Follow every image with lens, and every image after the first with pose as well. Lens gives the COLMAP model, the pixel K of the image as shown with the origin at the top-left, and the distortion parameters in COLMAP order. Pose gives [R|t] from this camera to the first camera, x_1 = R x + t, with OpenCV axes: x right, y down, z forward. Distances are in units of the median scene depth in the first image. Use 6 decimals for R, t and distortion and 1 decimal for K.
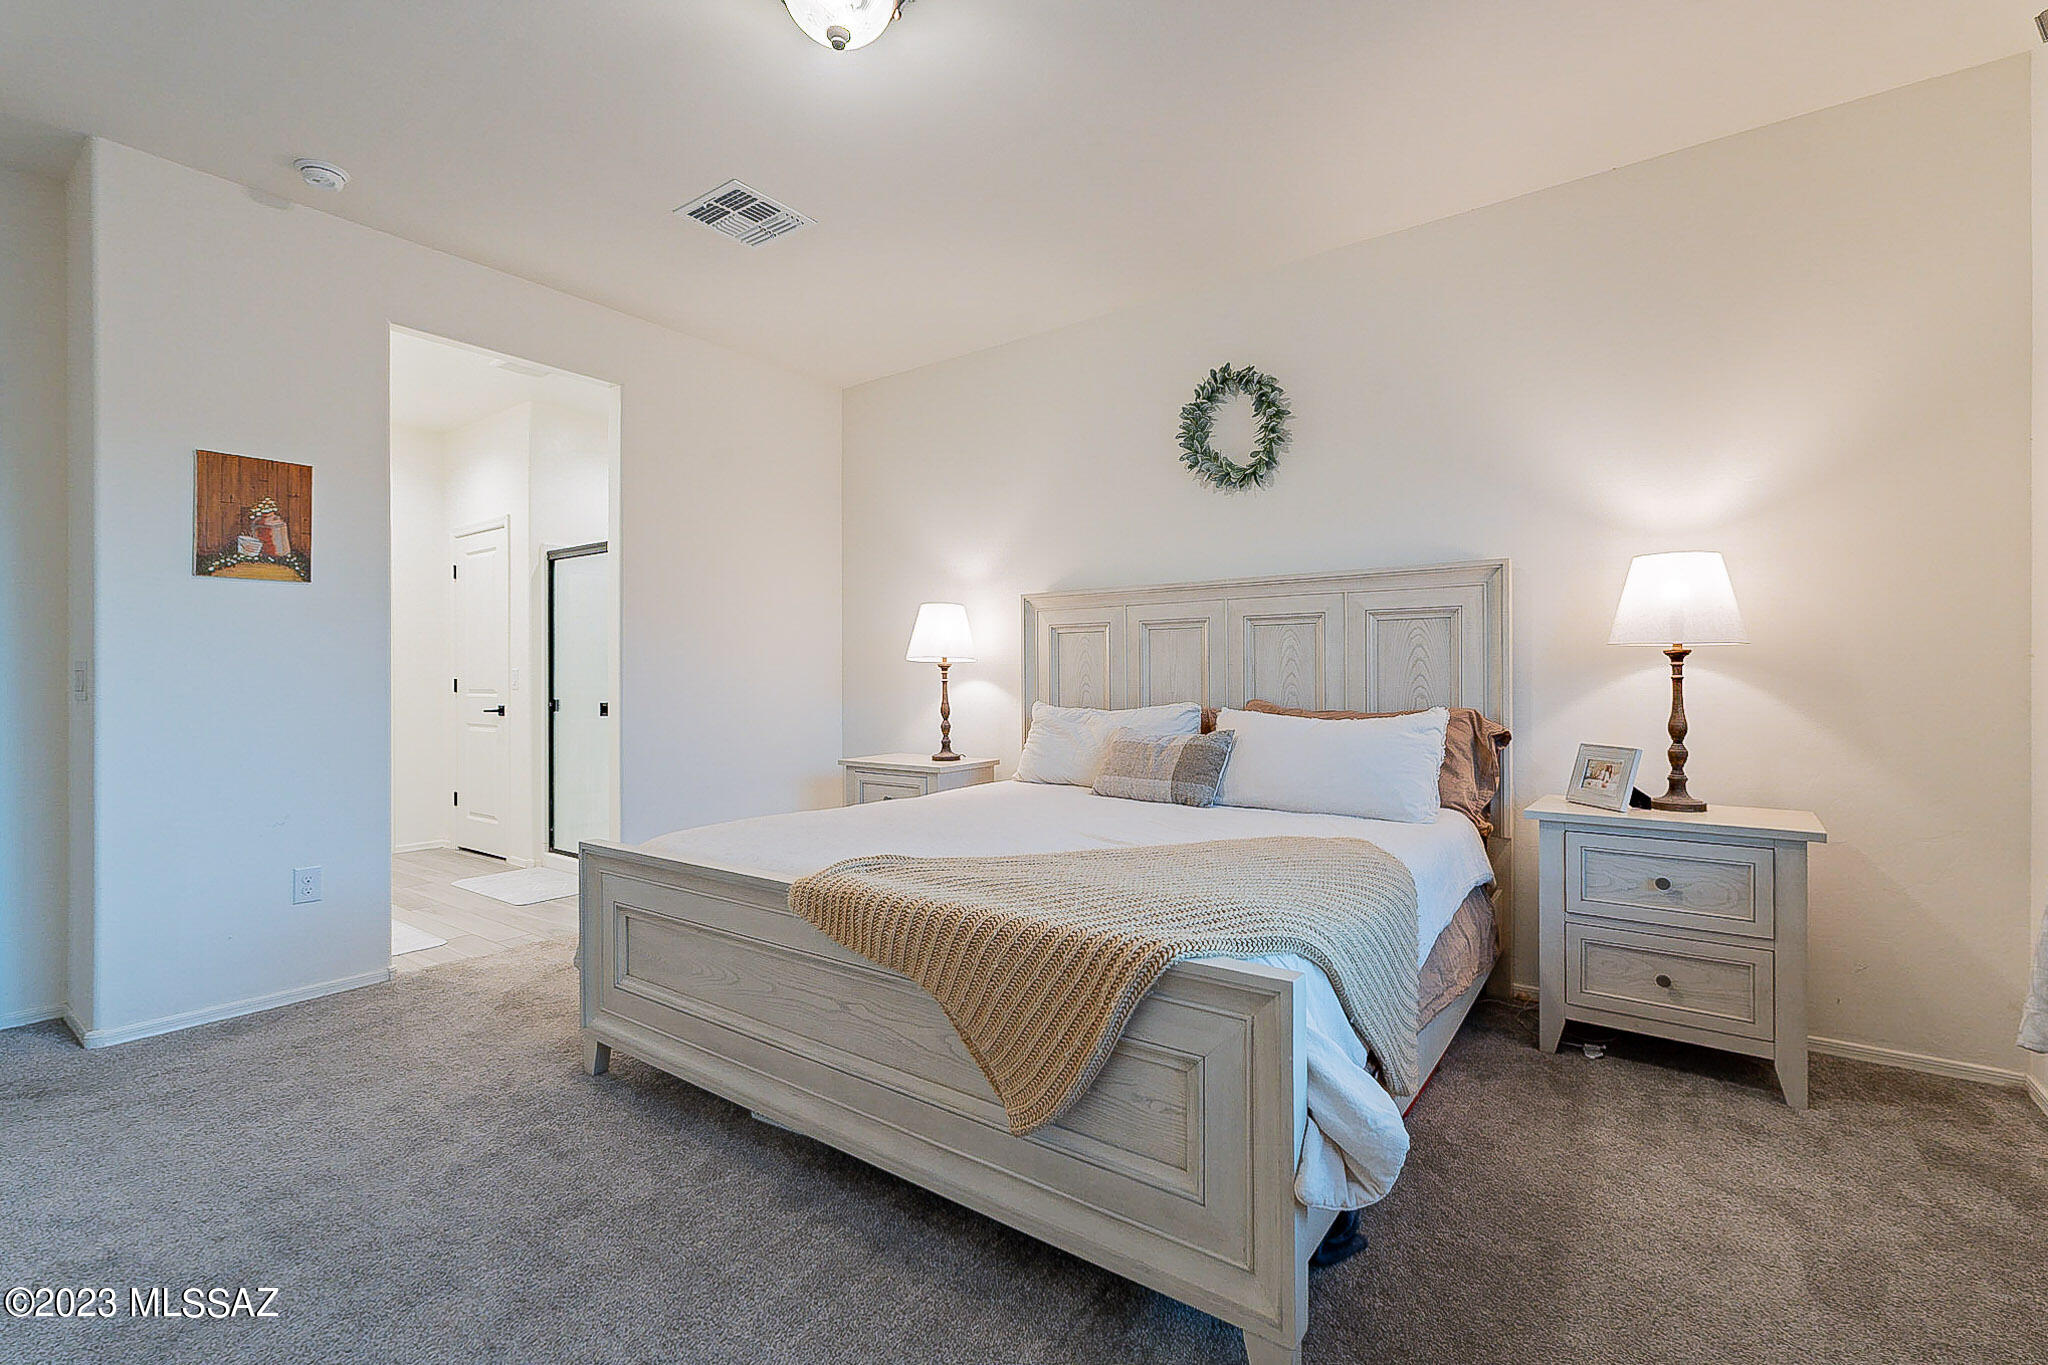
lens RADIAL K [[890.9, 0, 1039.0], [0, 890.9, 688.5], [0, 0, 1]] dist [-0.005741, -0.000221]
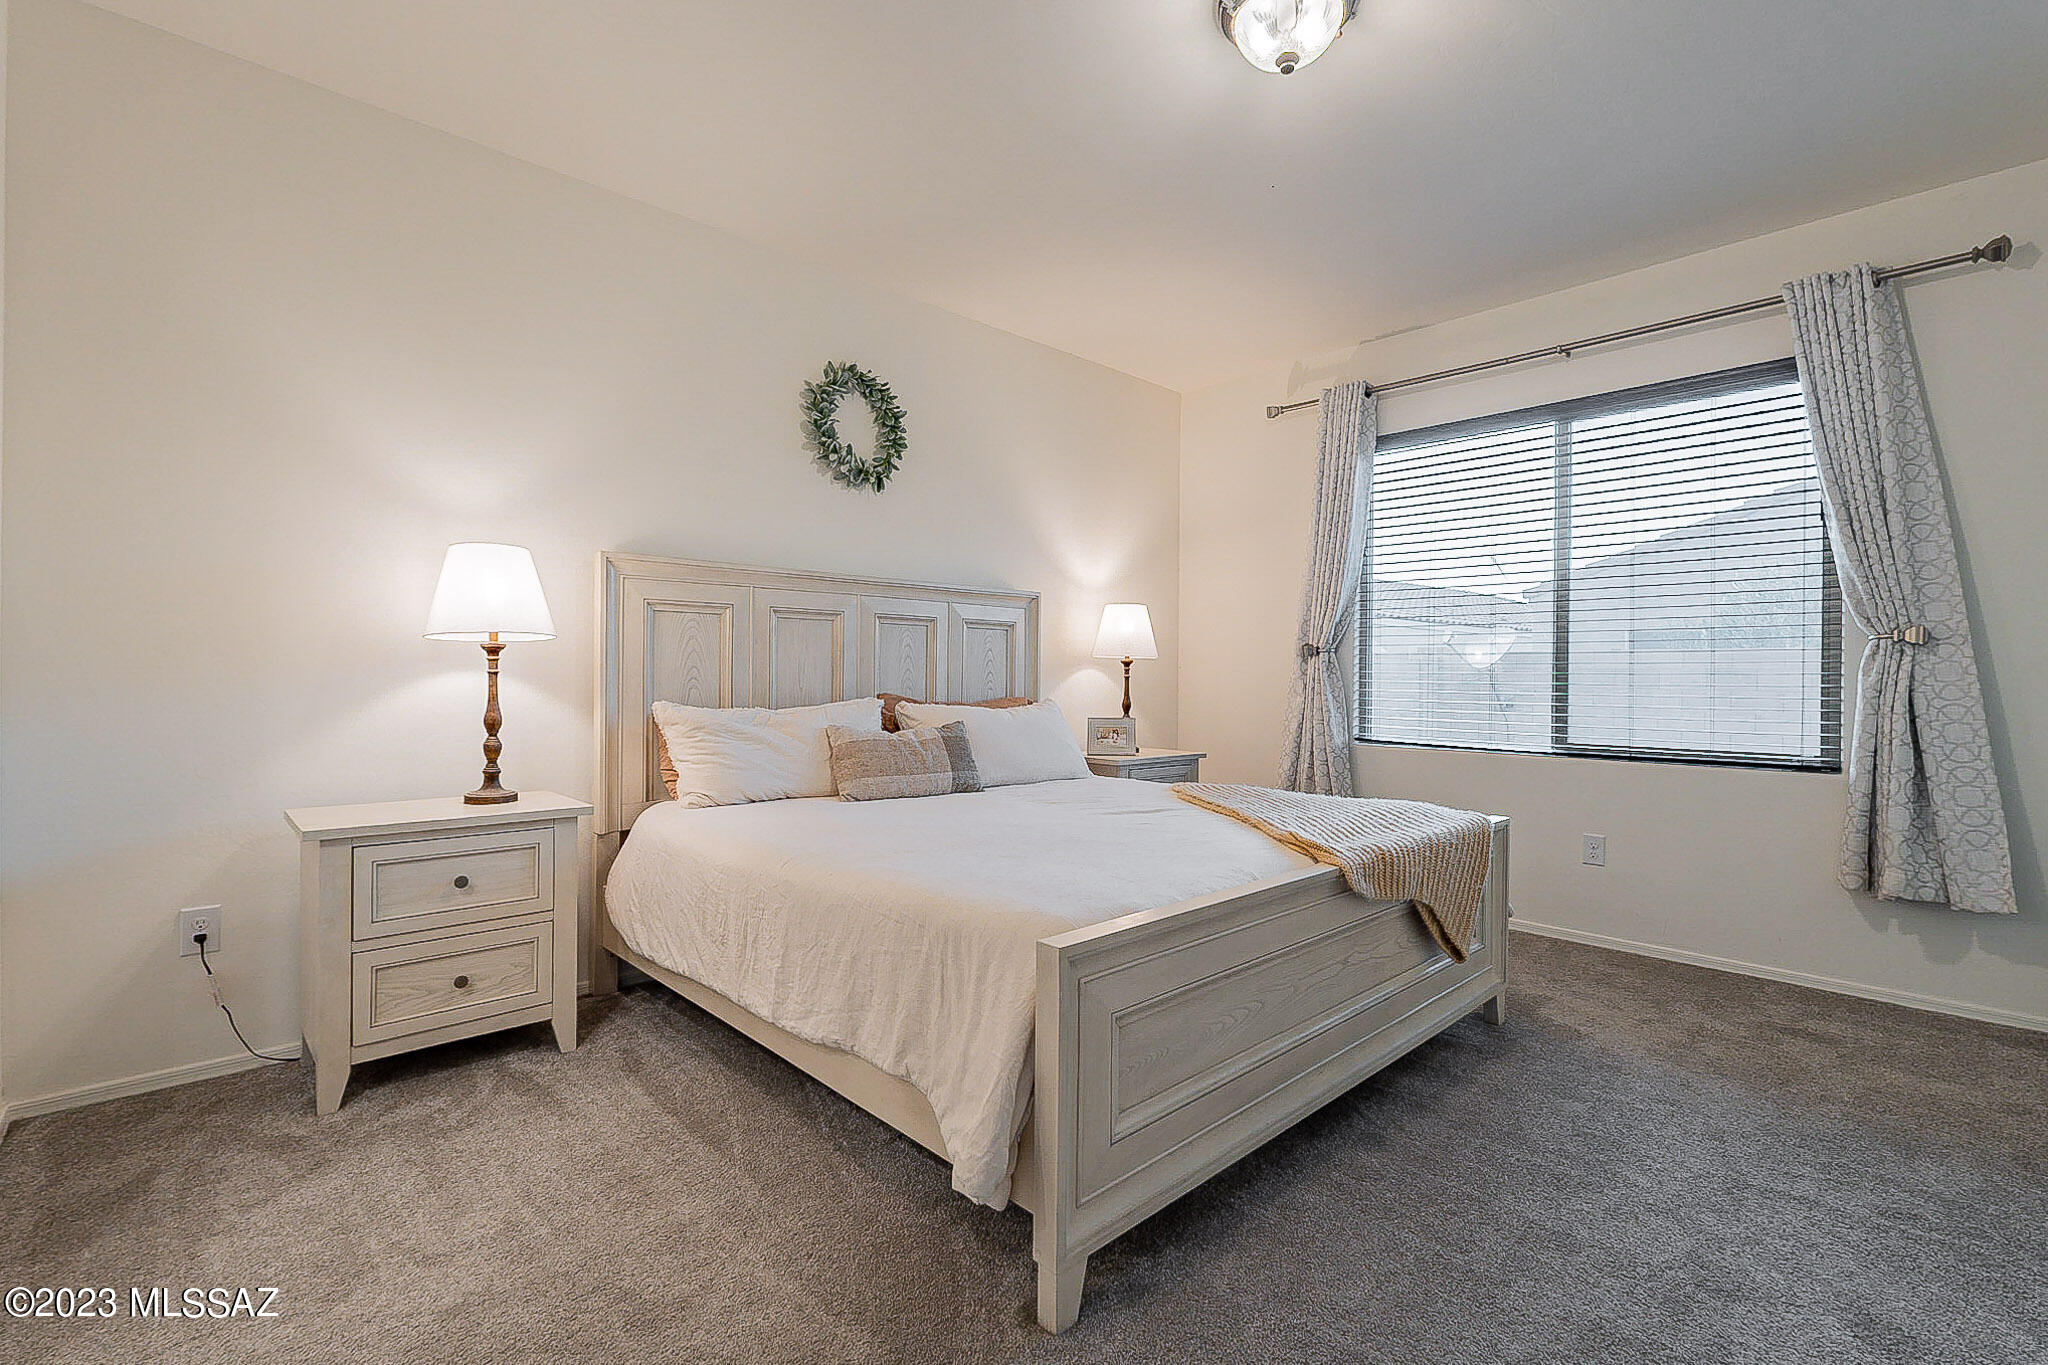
lens RADIAL K [[890.9, 0, 1039.4], [0, 890.9, 671.3], [0, 0, 1]] dist [-0.005741, -0.000221]
pose [[0.191695, 0.011971, 0.981382, -0.856513], [0.000076, 0.999925, -0.012212, -0.001636], [-0.981455, 0.002415, 0.191680, 0.702899]]
